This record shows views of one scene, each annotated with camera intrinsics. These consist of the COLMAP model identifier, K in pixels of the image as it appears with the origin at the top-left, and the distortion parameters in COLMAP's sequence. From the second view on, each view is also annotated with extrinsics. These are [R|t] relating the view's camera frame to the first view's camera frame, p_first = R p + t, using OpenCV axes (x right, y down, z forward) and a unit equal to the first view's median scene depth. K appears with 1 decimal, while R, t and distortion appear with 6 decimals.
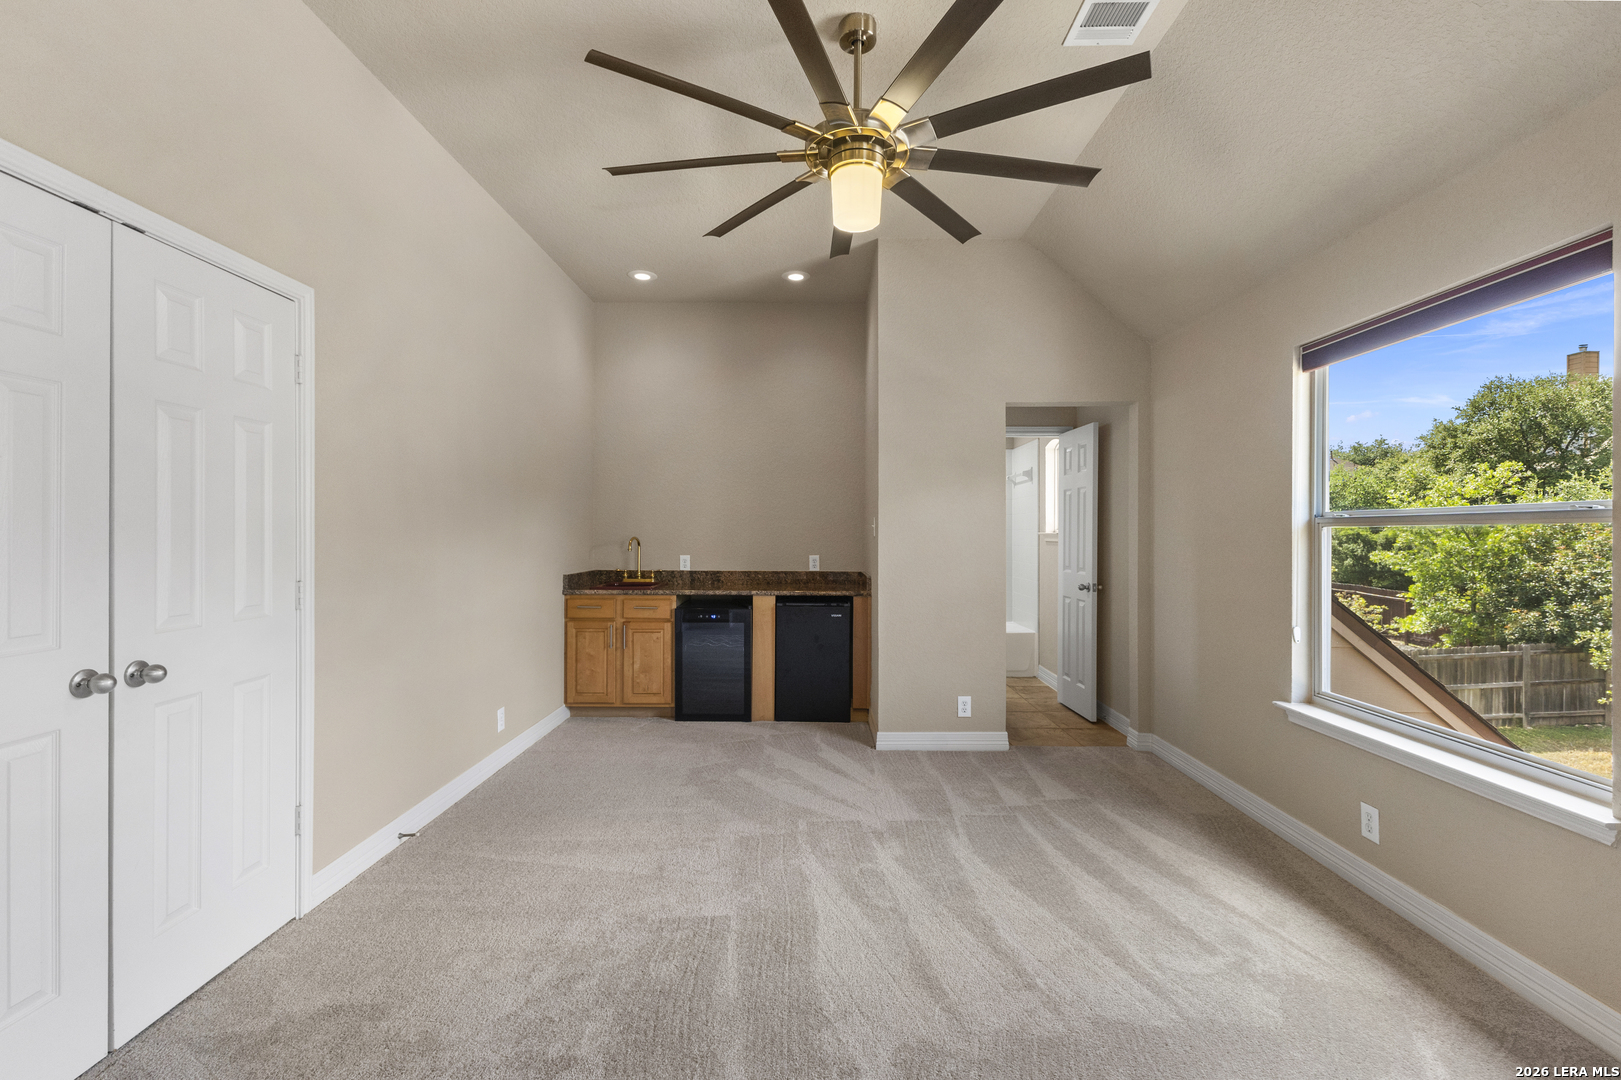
lens RADIAL K [[699.4, 0, 809.0], [0, 699.4, 532.0], [0, 0, 1]] dist [0.010291, -0.002642]
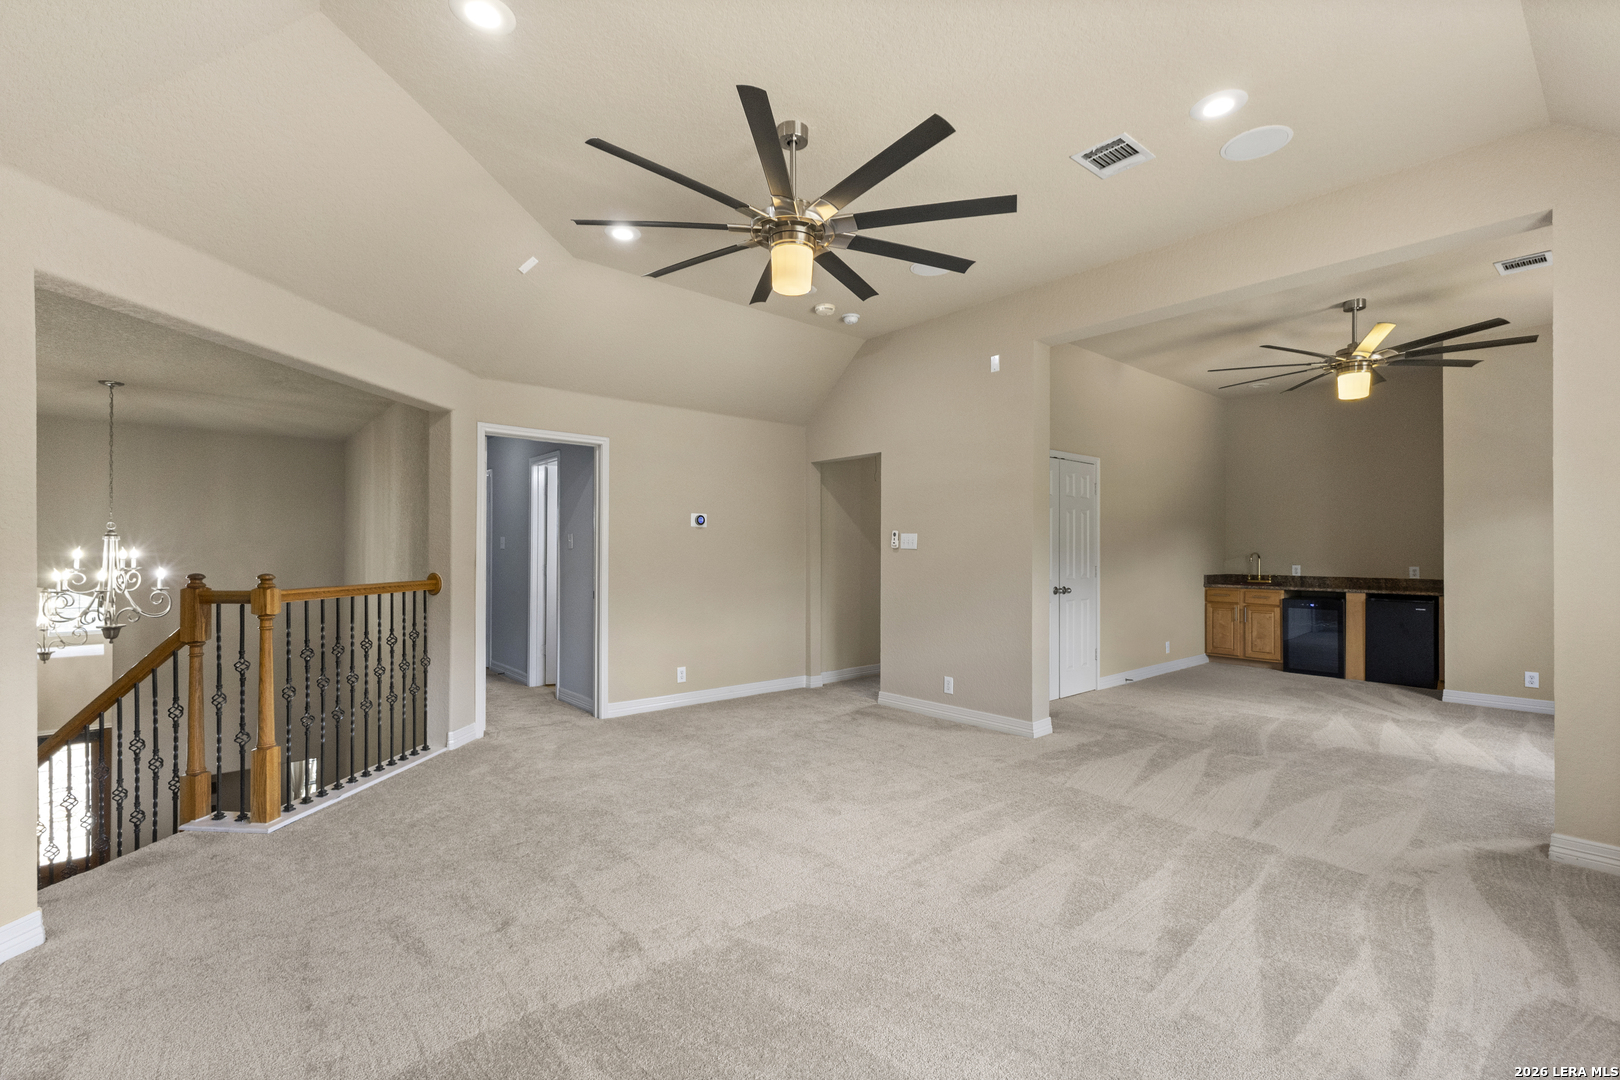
lens RADIAL K [[699.0, 0, 812.6], [0, 699.0, 546.7], [0, 0, 1]] dist [0.010291, -0.002642]
pose [[0.654821, -0.006037, -0.755760, 0.295183], [0.001177, 0.999975, -0.006967, 0.005241], [0.755783, 0.003673, 0.654811, -0.780856]]
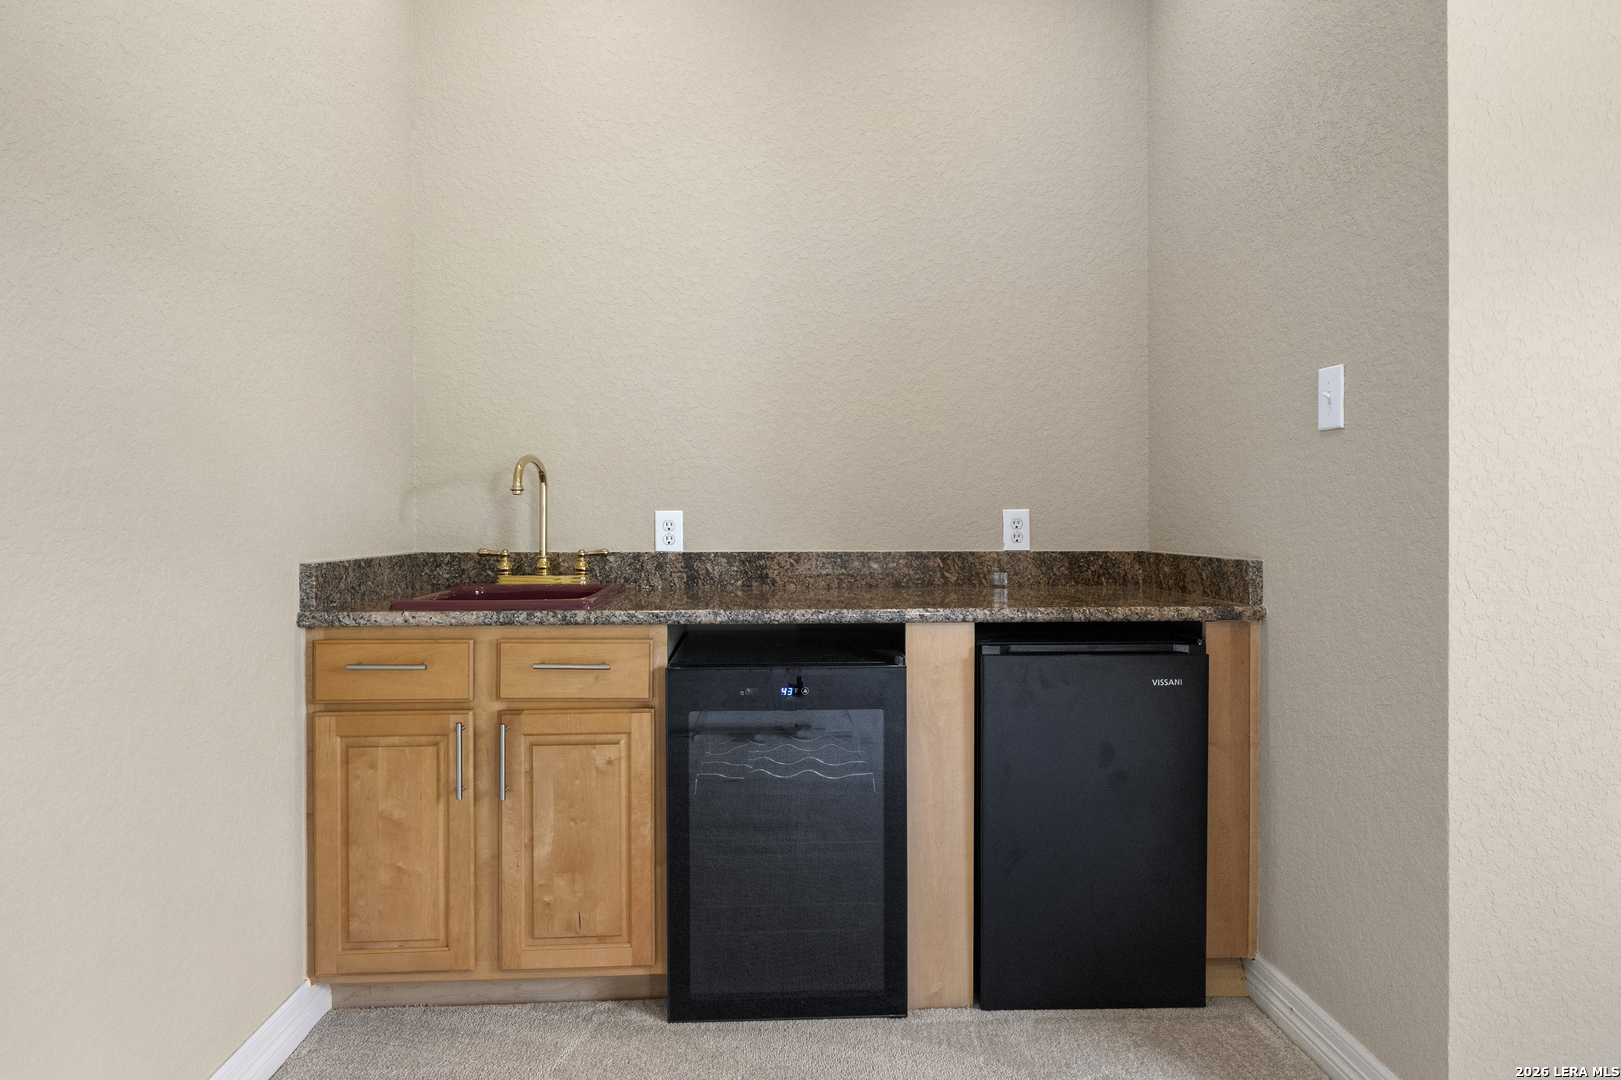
lens RADIAL K [[934.5, 0, 818.4], [0, 934.5, 524.1], [0, 0, 1]] dist [0.004746, 0.000160]
pose [[0.997594, -0.005385, 0.069120, -0.150487], [0.004664, 0.999933, 0.010590, 0.040138], [-0.069173, -0.010242, 0.997552, 0.570778]]
